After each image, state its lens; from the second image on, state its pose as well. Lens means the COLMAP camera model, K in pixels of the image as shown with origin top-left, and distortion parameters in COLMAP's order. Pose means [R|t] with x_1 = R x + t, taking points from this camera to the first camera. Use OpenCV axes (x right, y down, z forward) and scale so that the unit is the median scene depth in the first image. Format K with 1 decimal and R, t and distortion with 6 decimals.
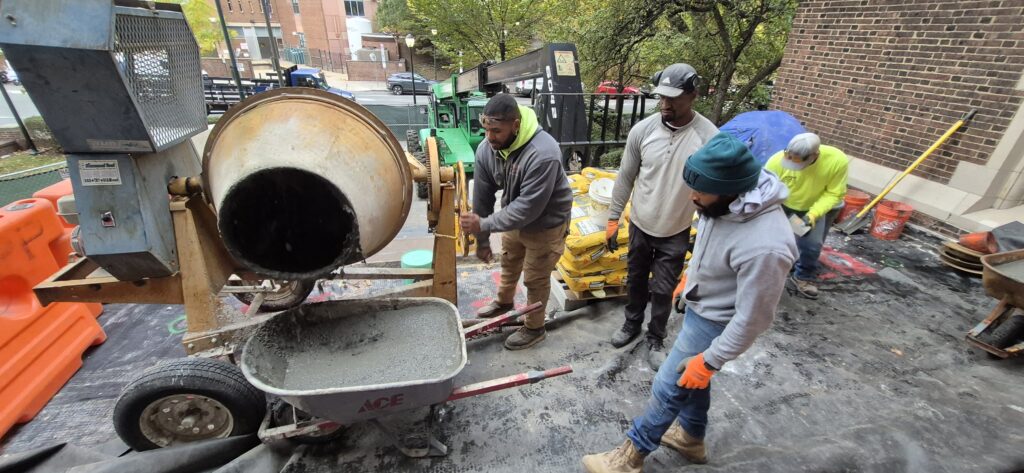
lens RADIAL K [[403.6, 0, 509.6], [0, 403.6, 228.7], [0, 0, 1]] dist [0.000923, 0.000564]
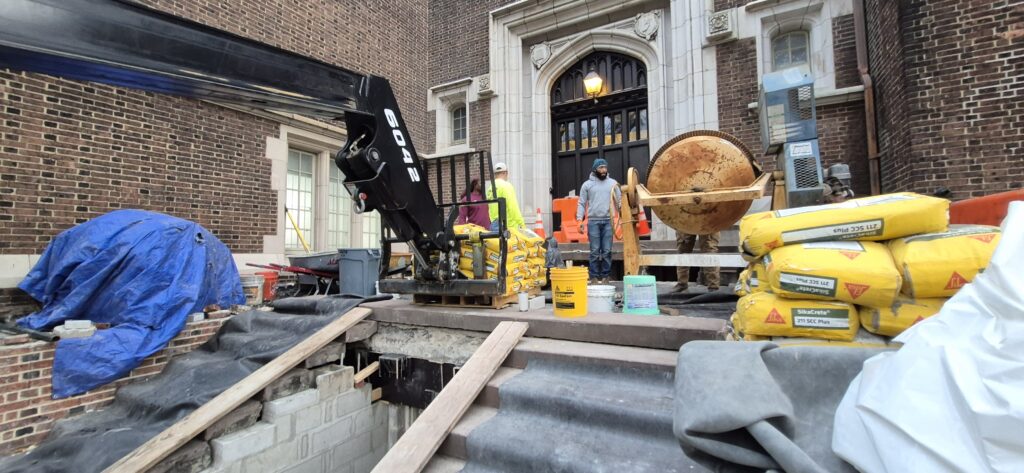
lens RADIAL K [[410.2, 0, 512.7], [0, 410.2, 226.7], [0, 0, 1]] dist [-0.002777, -0.000220]
pose [[-0.761597, 0.025277, 0.647558, -0.466841], [0.282096, 0.912532, 0.296154, -0.338373], [-0.583432, 0.408223, -0.702112, 1.331769]]
